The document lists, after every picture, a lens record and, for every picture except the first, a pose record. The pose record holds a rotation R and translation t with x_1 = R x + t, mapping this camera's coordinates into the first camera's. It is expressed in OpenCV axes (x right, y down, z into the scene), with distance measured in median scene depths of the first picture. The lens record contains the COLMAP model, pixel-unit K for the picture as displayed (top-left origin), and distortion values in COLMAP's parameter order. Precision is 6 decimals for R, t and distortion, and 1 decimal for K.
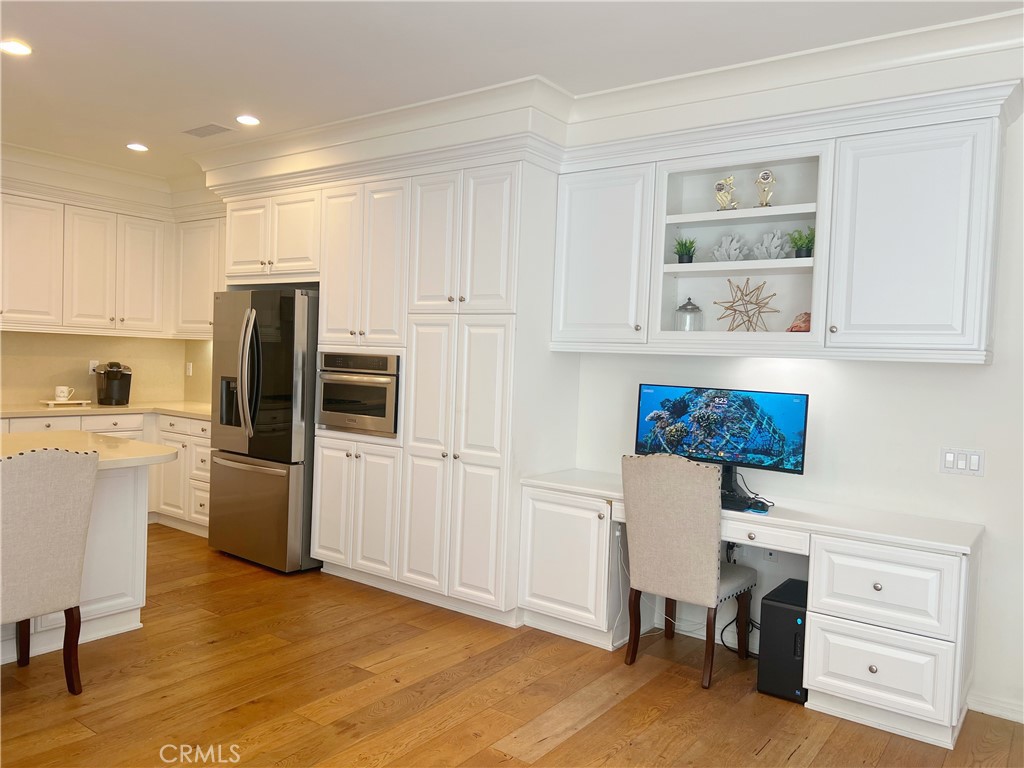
lens RADIAL K [[773.2, 0, 506.2], [0, 773.2, 387.1], [0, 0, 1]] dist [0.055065, -0.060815]
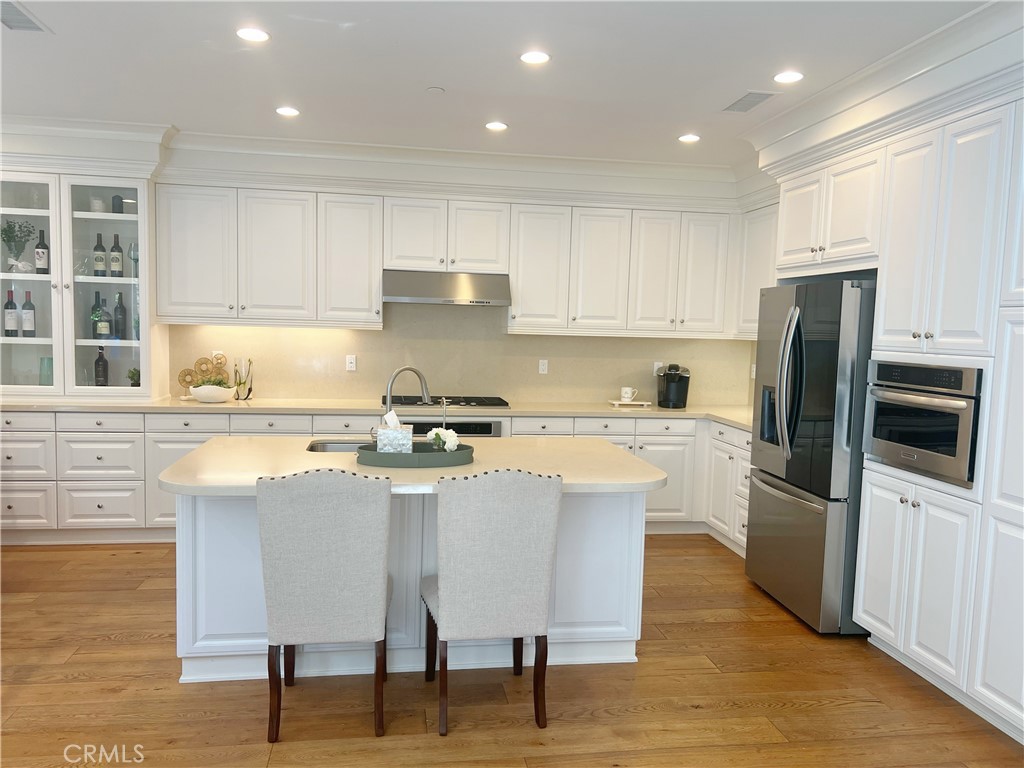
lens RADIAL K [[773.2, 0, 504.4], [0, 773.2, 393.9], [0, 0, 1]] dist [0.055065, -0.060815]
pose [[0.711475, 0.043011, -0.701394, 0.042852], [-0.027080, 0.999062, 0.033796, -0.028130], [0.702189, -0.005052, 0.711972, 0.193970]]
